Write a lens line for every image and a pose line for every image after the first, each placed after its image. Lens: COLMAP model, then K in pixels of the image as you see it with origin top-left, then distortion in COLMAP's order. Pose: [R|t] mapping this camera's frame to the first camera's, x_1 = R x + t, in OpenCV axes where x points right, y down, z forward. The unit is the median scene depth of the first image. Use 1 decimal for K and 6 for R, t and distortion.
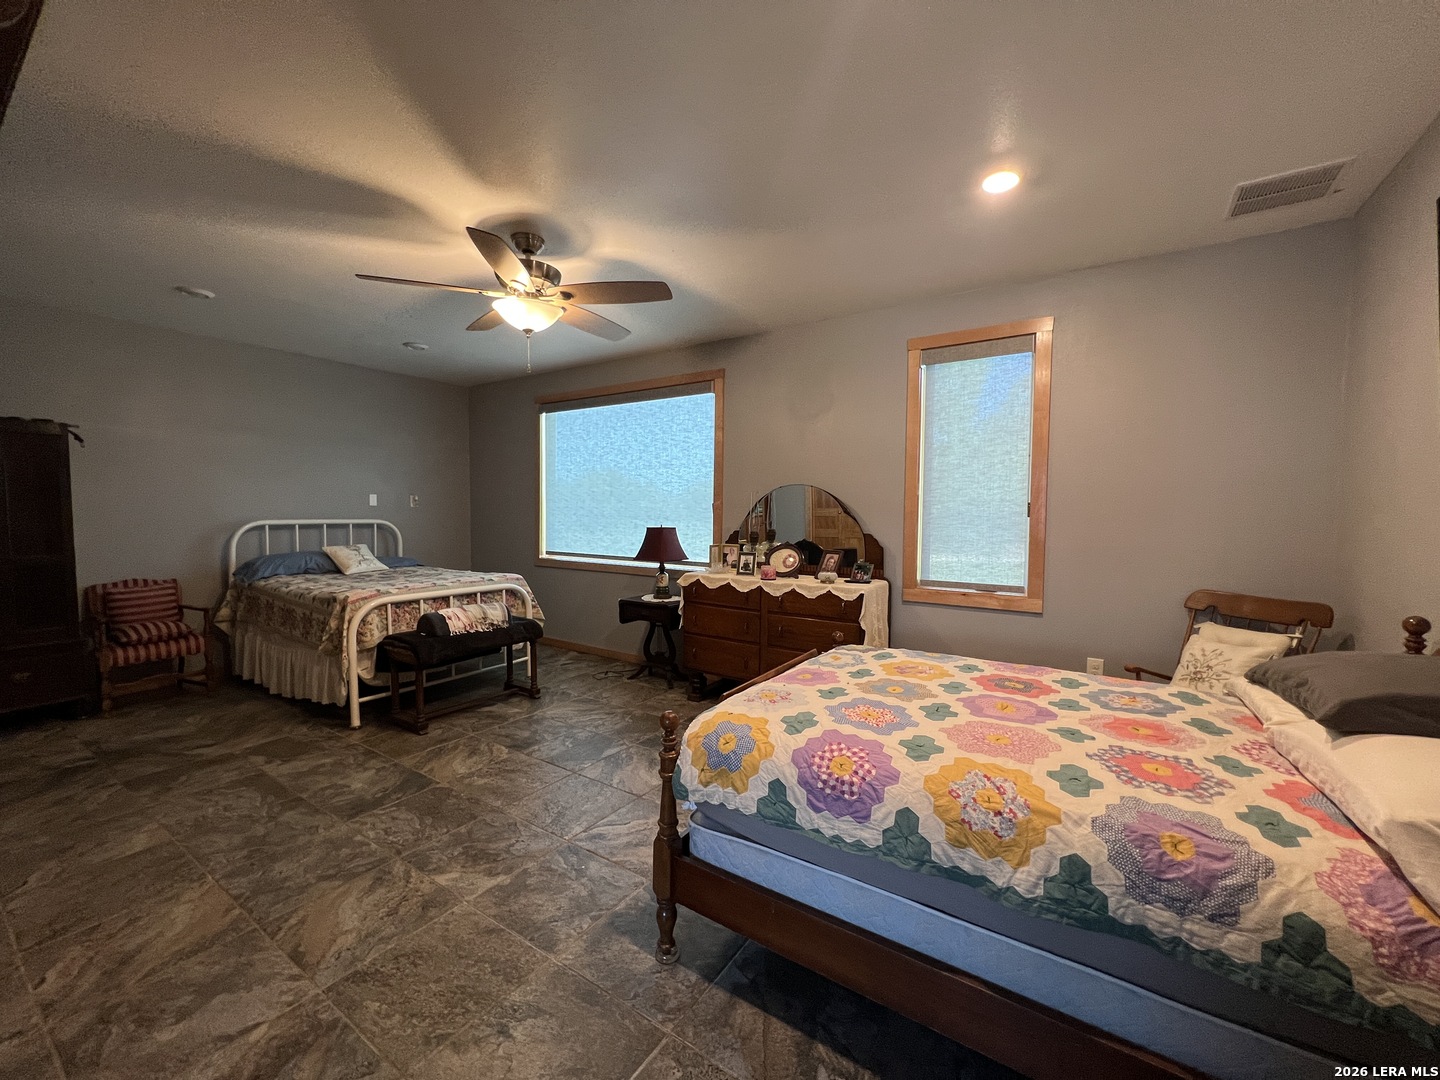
lens RADIAL K [[577.9, 0, 718.5], [0, 577.9, 540.2], [0, 0, 1]] dist [-0.001018, -0.000390]
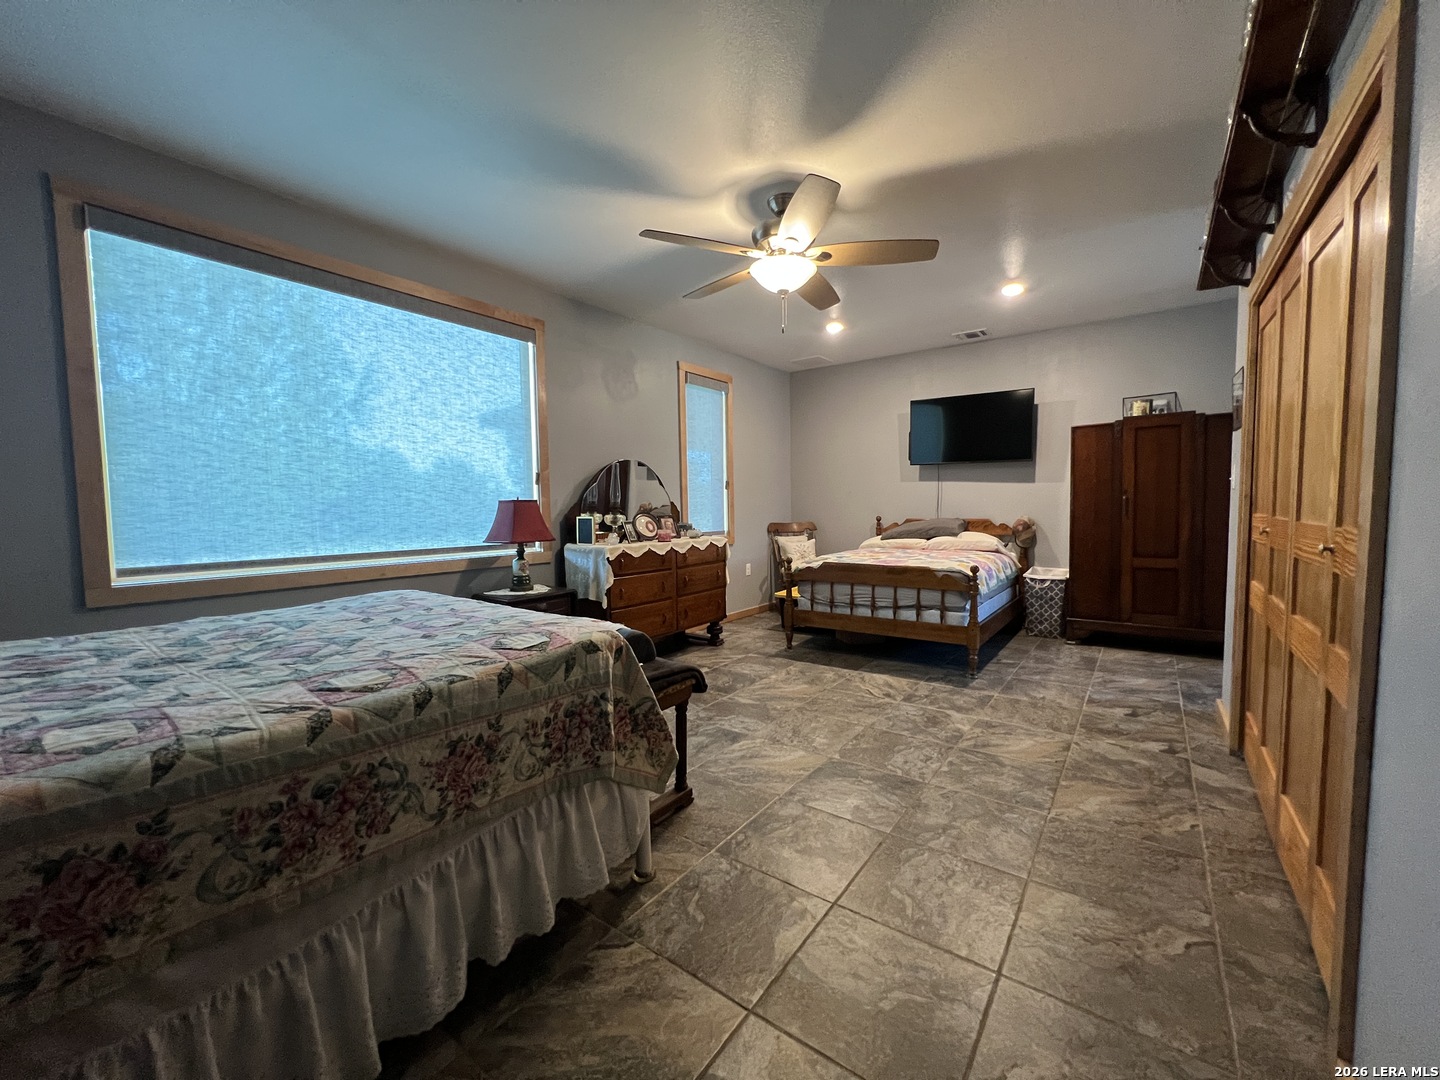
lens RADIAL K [[577.9, 0, 719.5], [0, 577.9, 538.6], [0, 0, 1]] dist [-0.001018, -0.000390]
pose [[0.048893, -0.070457, 0.996316, -1.408296], [0.061189, 0.995847, 0.067421, -0.010604], [-0.996928, 0.057668, 0.053001, 1.113446]]
